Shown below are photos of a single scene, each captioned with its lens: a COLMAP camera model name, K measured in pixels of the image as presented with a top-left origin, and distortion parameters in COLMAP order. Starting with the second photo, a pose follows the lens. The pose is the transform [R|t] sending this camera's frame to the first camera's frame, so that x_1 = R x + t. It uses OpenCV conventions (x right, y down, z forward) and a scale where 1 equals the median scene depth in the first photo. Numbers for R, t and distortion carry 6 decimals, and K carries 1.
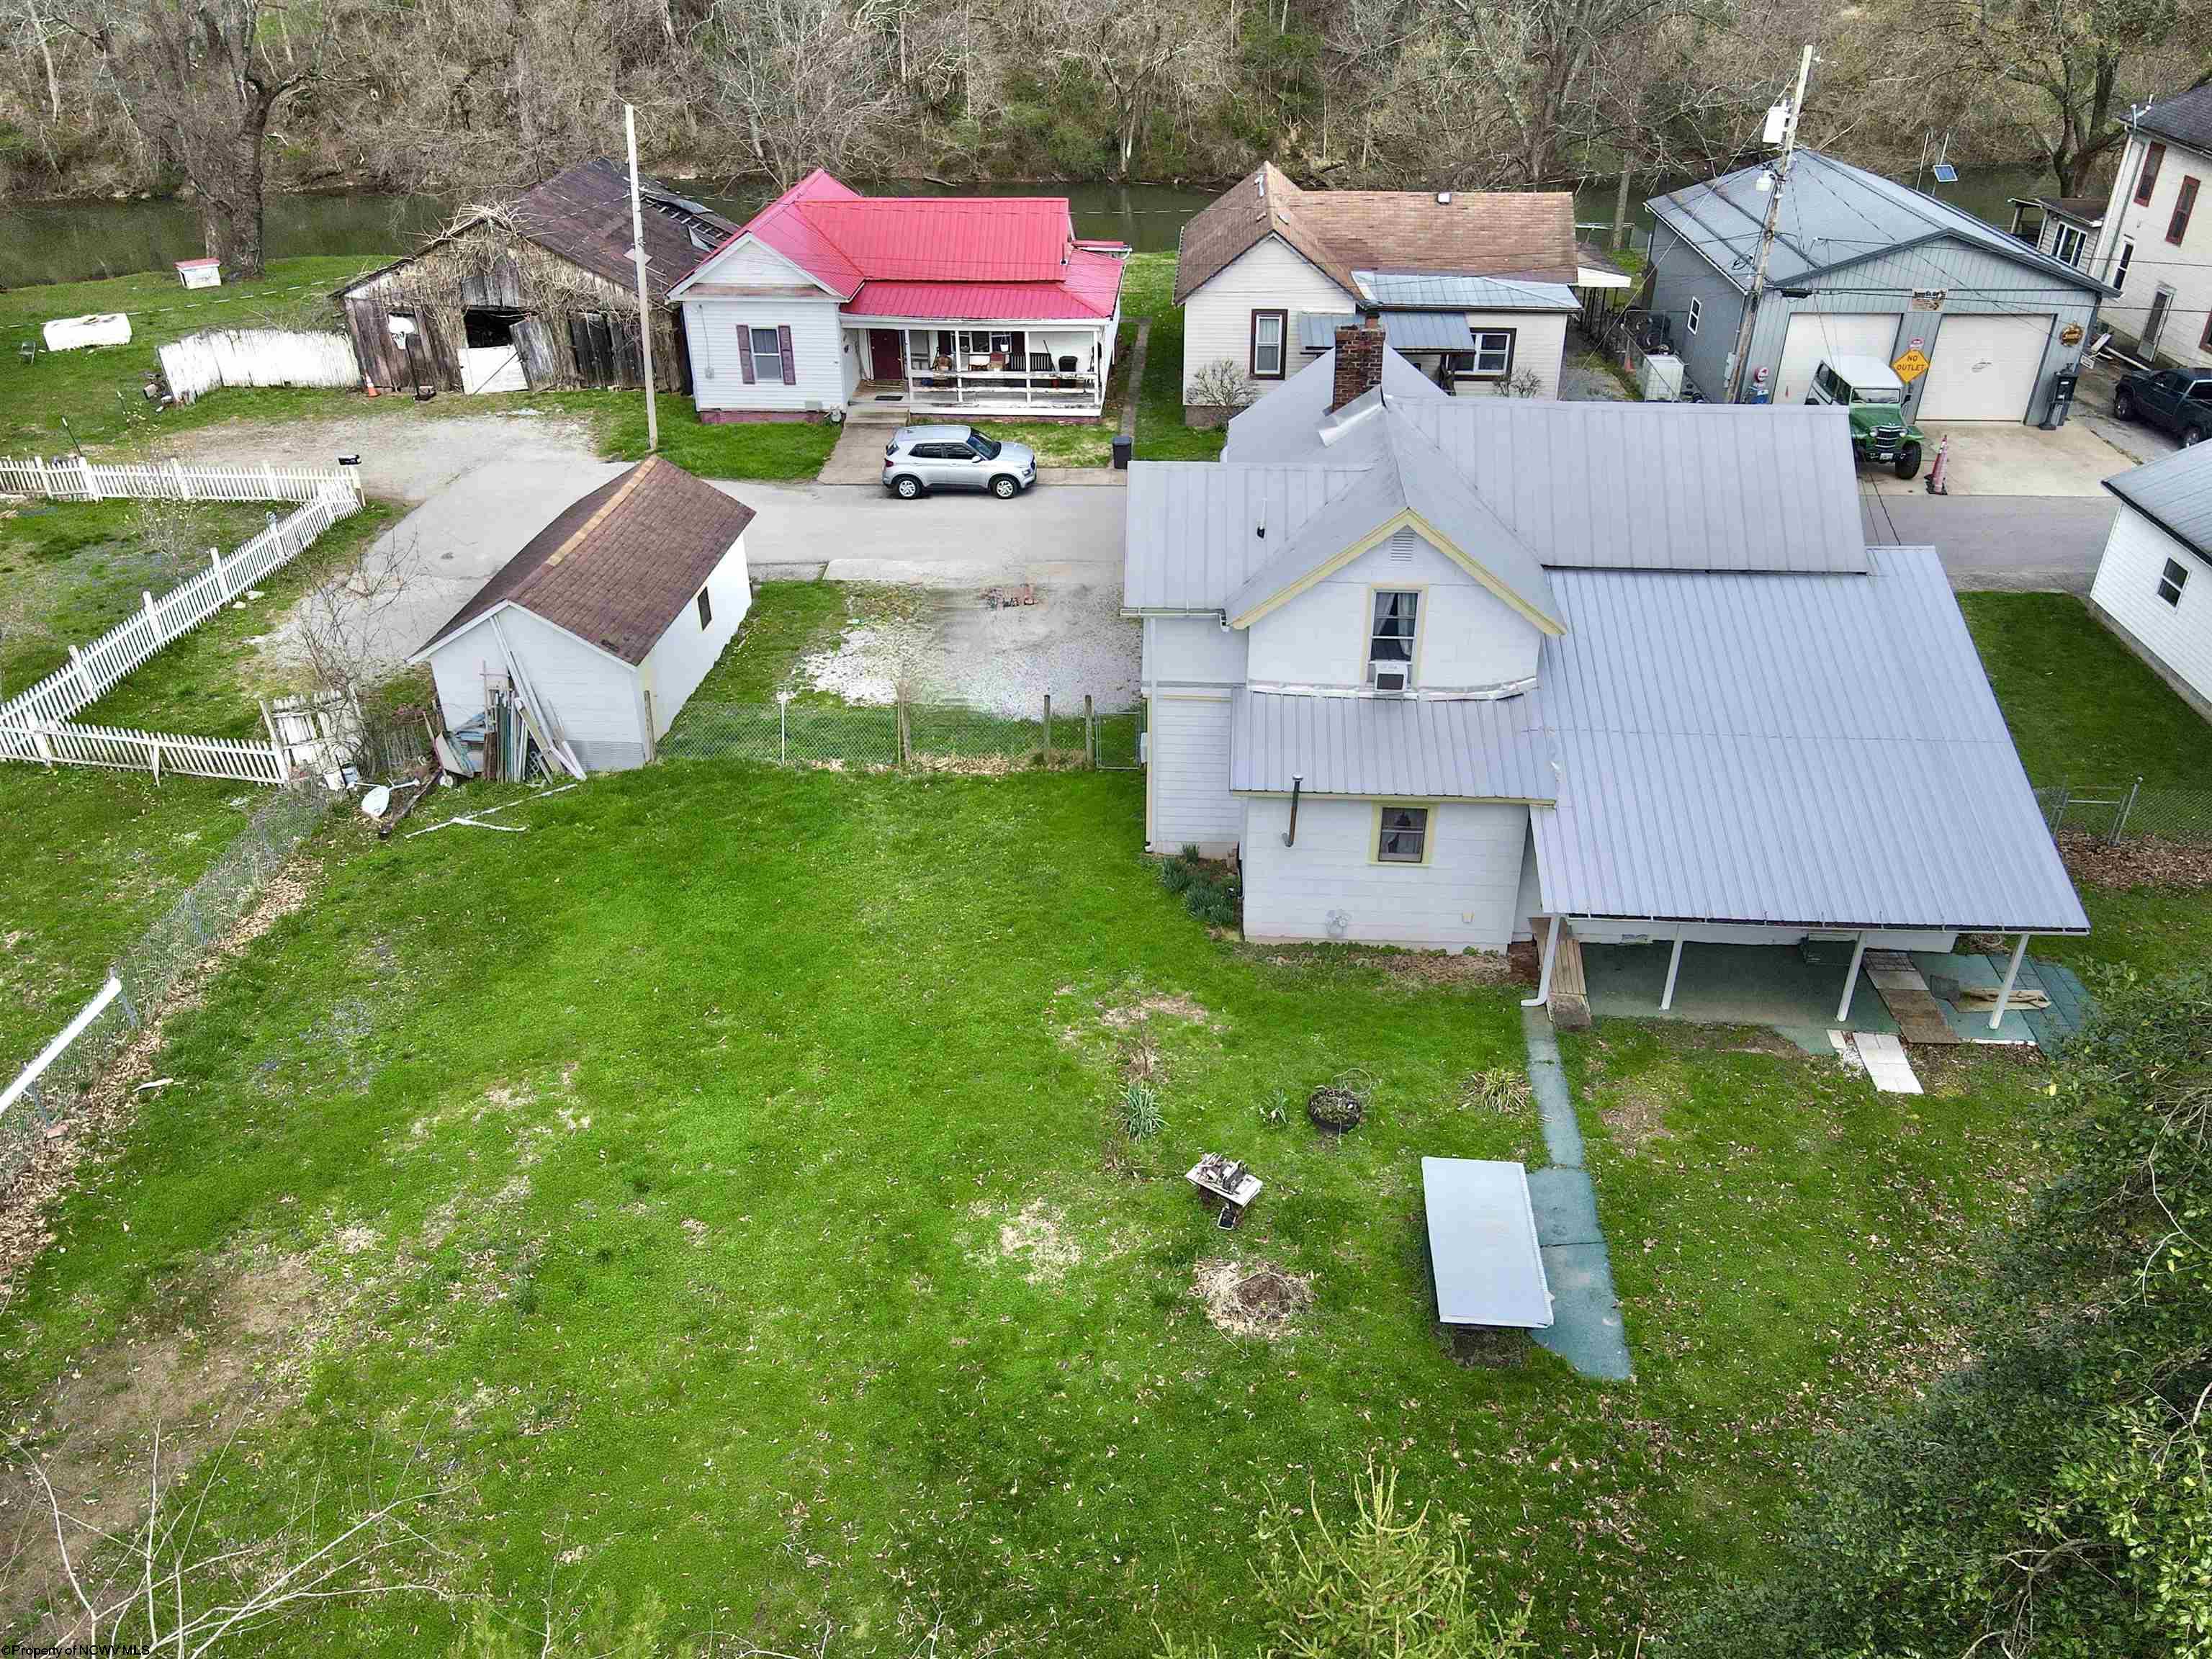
lens RADIAL K [[1621.5, 0, 1105.2], [0, 1621.5, 826.0], [0, 0, 1]] dist [0.005100, 0.014351]
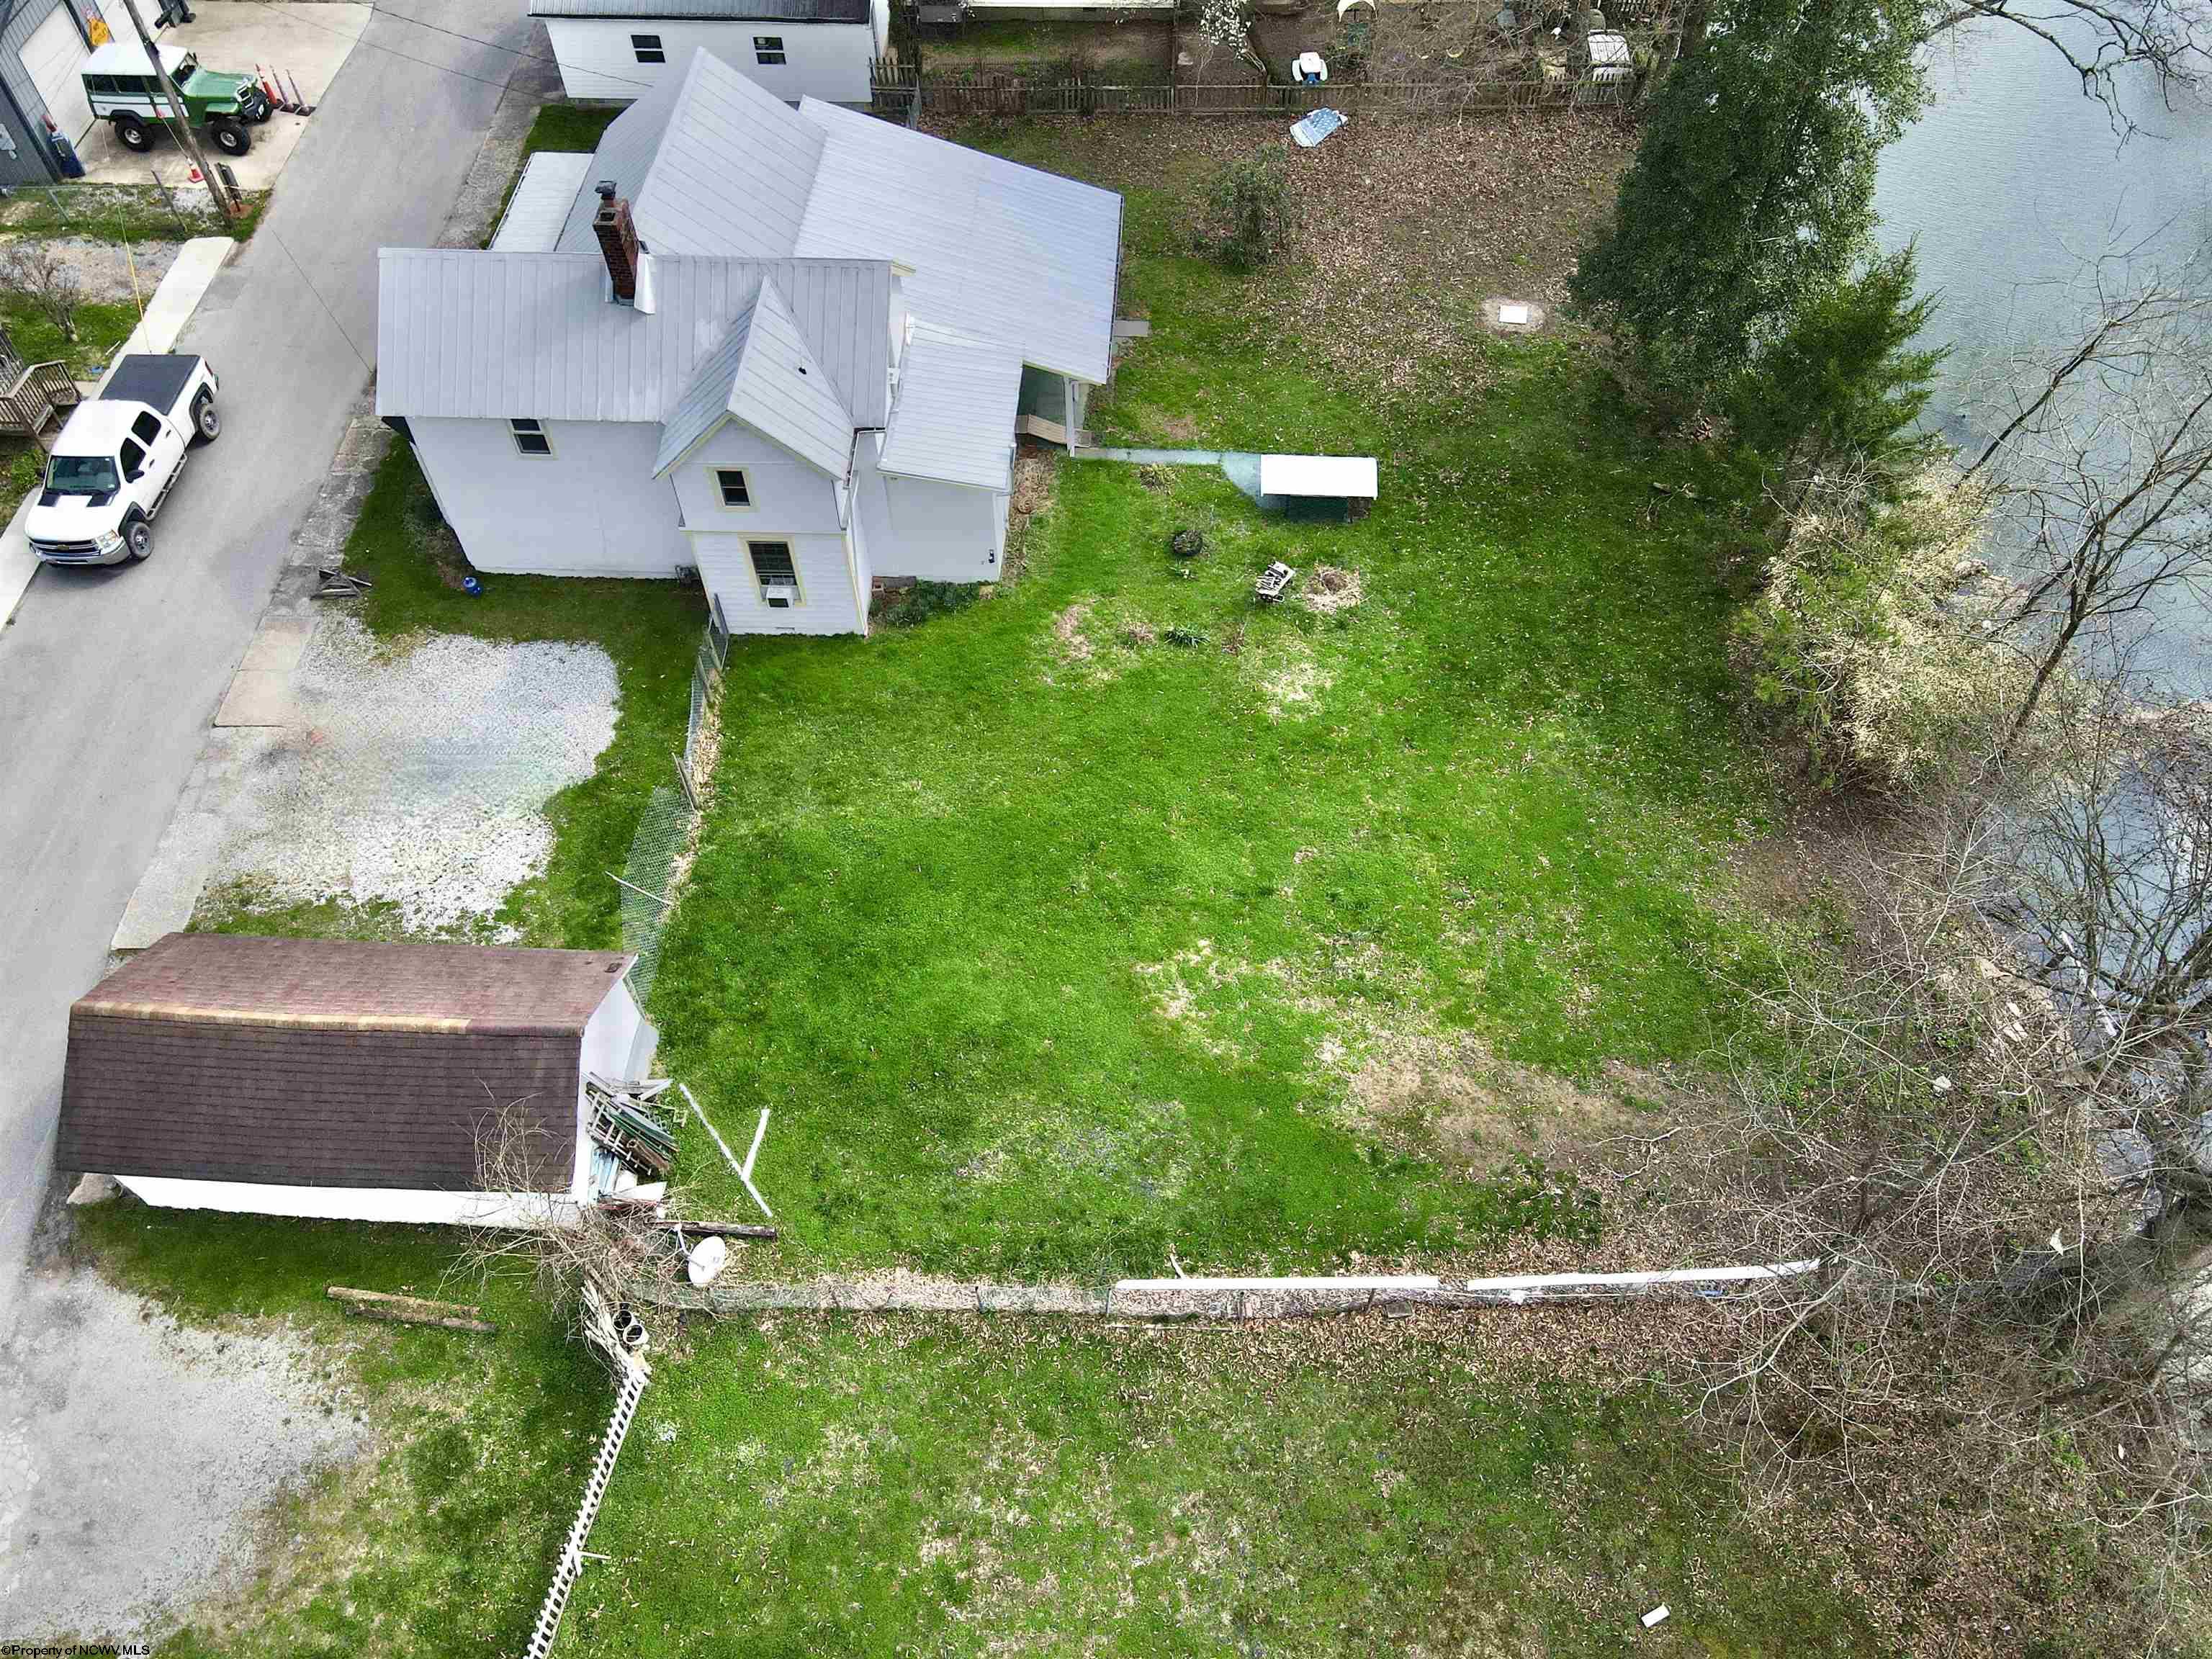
lens RADIAL K [[1621.5, 0, 1105.4], [0, 1621.5, 824.2], [0, 0, 1]] dist [0.005100, 0.014351]
pose [[-0.015765, -0.801431, 0.597879, -0.503927], [0.530139, 0.500287, 0.684591, -0.401580], [-0.847764, 0.327752, 0.416984, 0.228574]]
